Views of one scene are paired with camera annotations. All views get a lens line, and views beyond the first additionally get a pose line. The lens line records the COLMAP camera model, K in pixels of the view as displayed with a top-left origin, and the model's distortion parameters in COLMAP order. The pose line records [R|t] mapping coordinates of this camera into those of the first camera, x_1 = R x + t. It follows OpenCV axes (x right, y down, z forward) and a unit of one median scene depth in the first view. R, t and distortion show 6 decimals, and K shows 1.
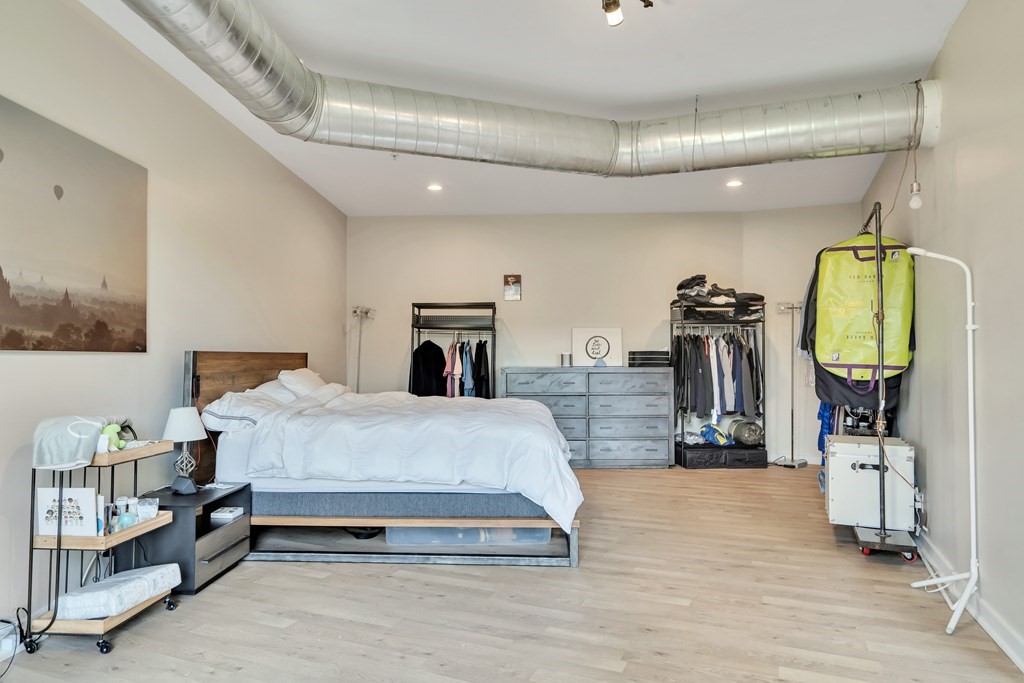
lens RADIAL K [[618.8, 0, 512.7], [0, 618.8, 353.5], [0, 0, 1]] dist [0.002721, 0.001214]
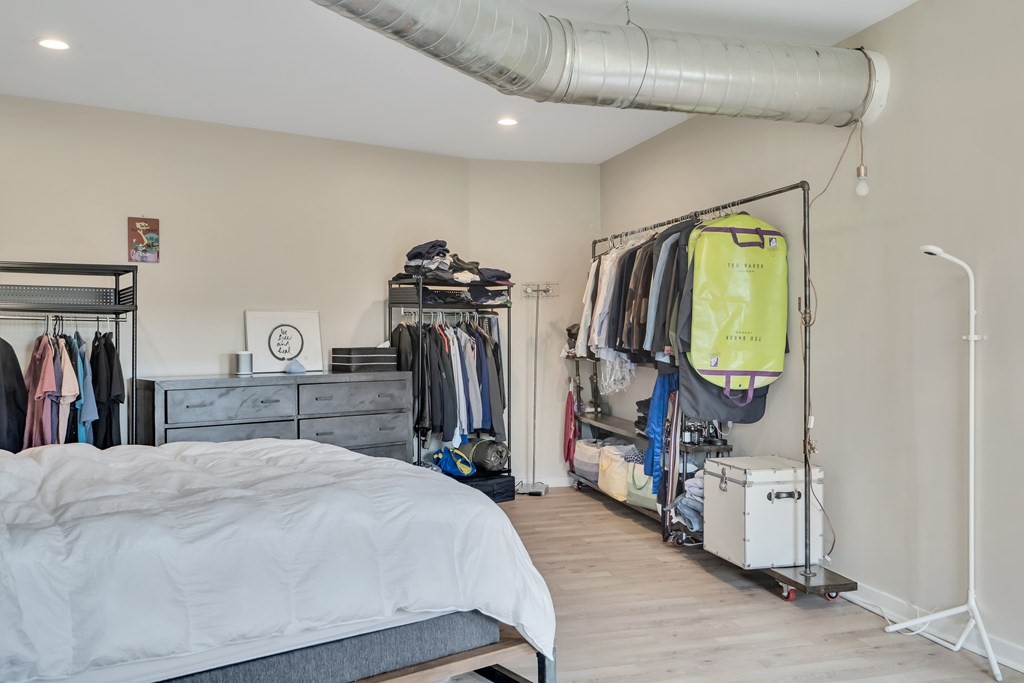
lens RADIAL K [[852.0, 0, 512.0], [0, 852.0, 341.5], [0, 0, 1]] dist [0.003940, 0.000655]
pose [[0.793617, -0.006888, 0.608379, -0.229805], [0.001247, 0.999952, 0.009695, -0.020128], [-0.608416, -0.006935, 0.793588, 0.171059]]
